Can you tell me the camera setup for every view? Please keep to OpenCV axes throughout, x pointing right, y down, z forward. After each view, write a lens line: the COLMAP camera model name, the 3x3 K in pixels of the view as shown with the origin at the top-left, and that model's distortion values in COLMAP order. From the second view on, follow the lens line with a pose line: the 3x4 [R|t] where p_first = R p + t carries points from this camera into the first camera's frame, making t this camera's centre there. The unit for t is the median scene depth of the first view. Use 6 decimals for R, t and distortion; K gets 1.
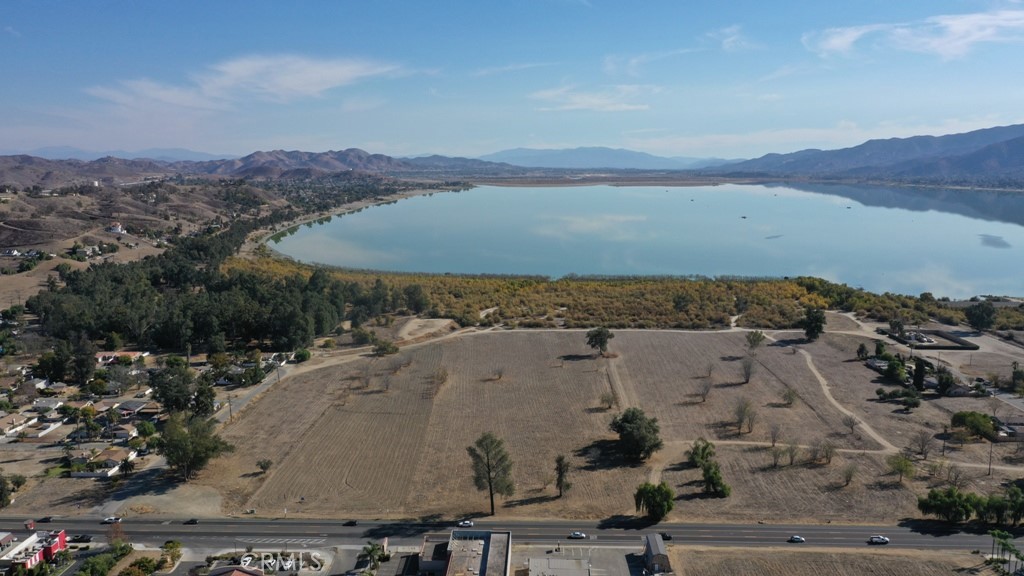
lens RADIAL K [[806.3, 0, 509.0], [0, 806.3, 282.4], [0, 0, 1]] dist [-0.005966, 0.004059]
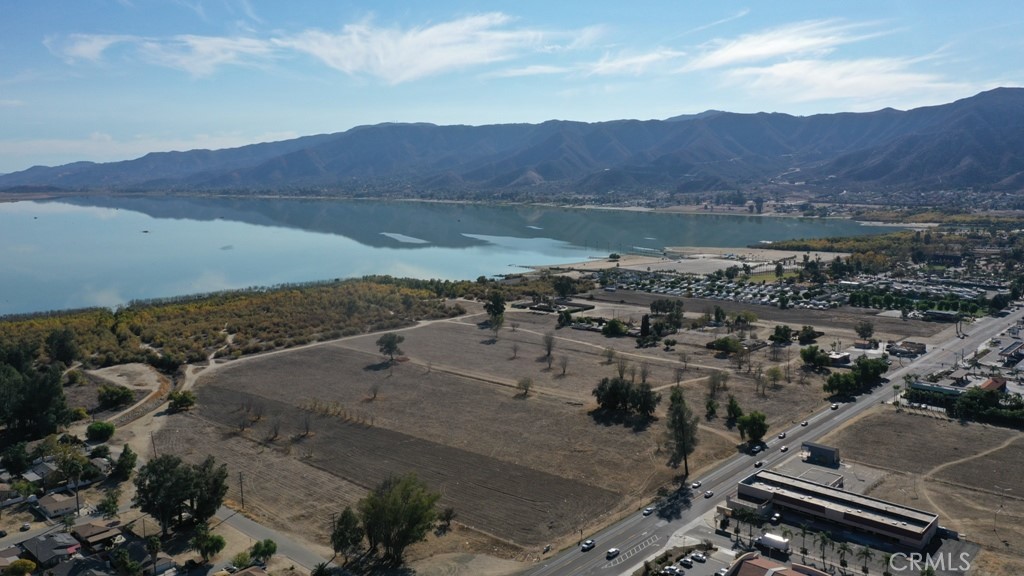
lens RADIAL K [[806.3, 0, 509.0], [0, 806.3, 296.5], [0, 0, 1]] dist [-0.005966, 0.004059]
pose [[0.652376, -0.116726, 0.748853, -0.614950], [0.115529, 0.991838, 0.053956, -0.029682], [-0.749038, 0.051315, 0.660536, 0.264180]]
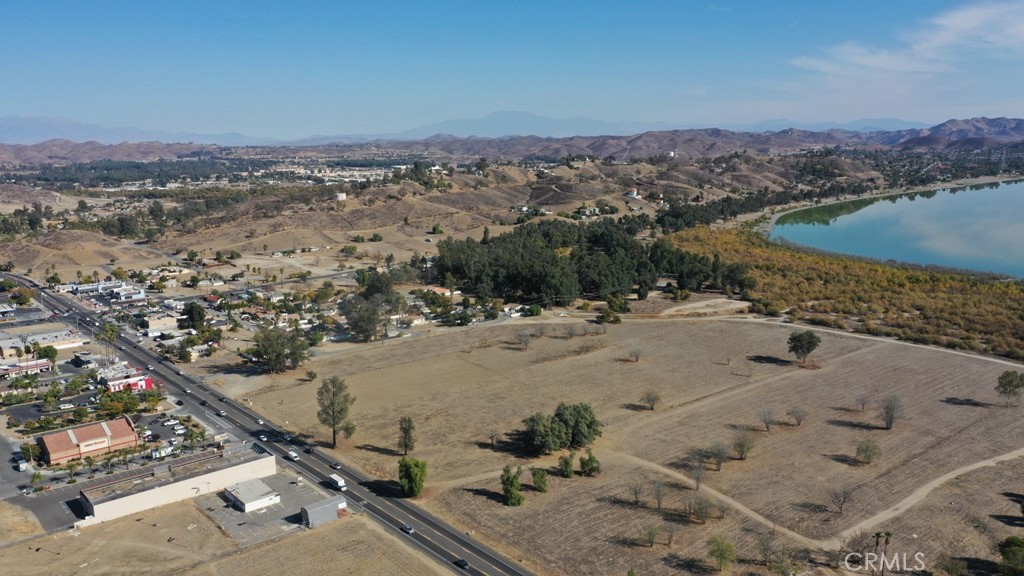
lens RADIAL K [[806.3, 0, 510.2], [0, 806.3, 281.0], [0, 0, 1]] dist [-0.005966, 0.004059]
pose [[0.678221, 0.116507, -0.725563, 0.578571], [-0.091856, 0.993049, 0.073595, -0.031396], [0.729094, 0.016734, 0.684209, 0.248088]]
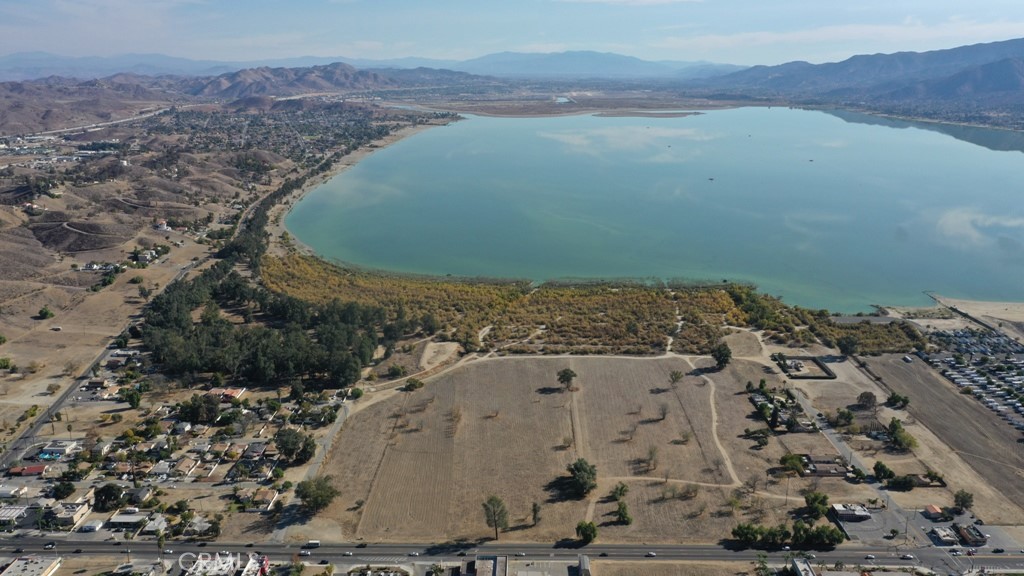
lens RADIAL K [[806.3, 0, 510.6], [0, 806.3, 278.0], [0, 0, 1]] dist [-0.005966, 0.004059]
pose [[0.999826, -0.006194, 0.017577, -0.010774], [0.004180, 0.993655, 0.112392, -0.302103], [-0.018161, -0.112299, 0.993508, -0.441684]]
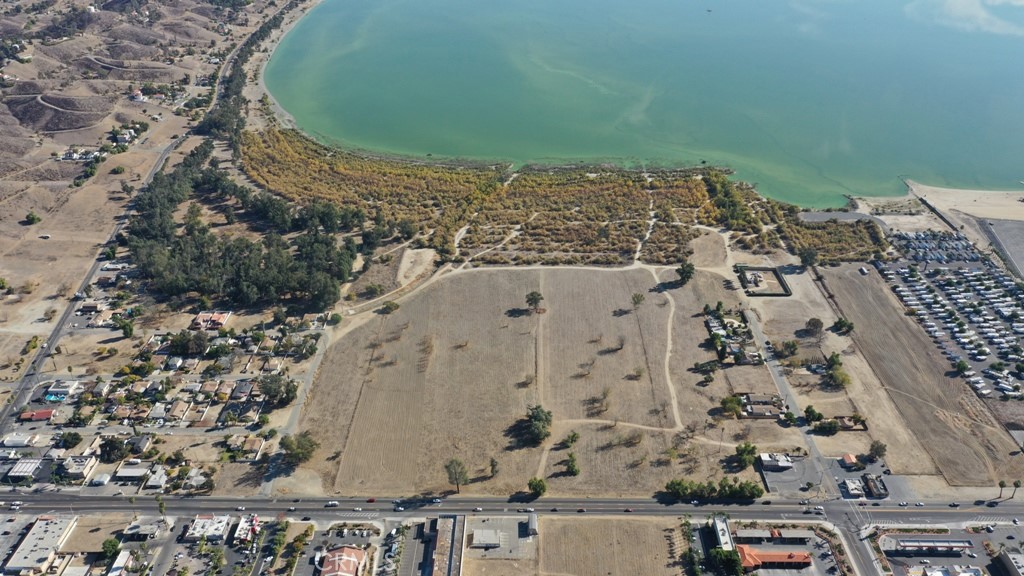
lens RADIAL K [[806.3, 0, 511.5], [0, 806.3, 281.6], [0, 0, 1]] dist [-0.005966, 0.004059]
pose [[0.999765, -0.016968, 0.013515, 0.058781], [0.010863, 0.930894, 0.365127, -0.584330], [-0.018776, -0.364894, 0.930860, -0.432891]]
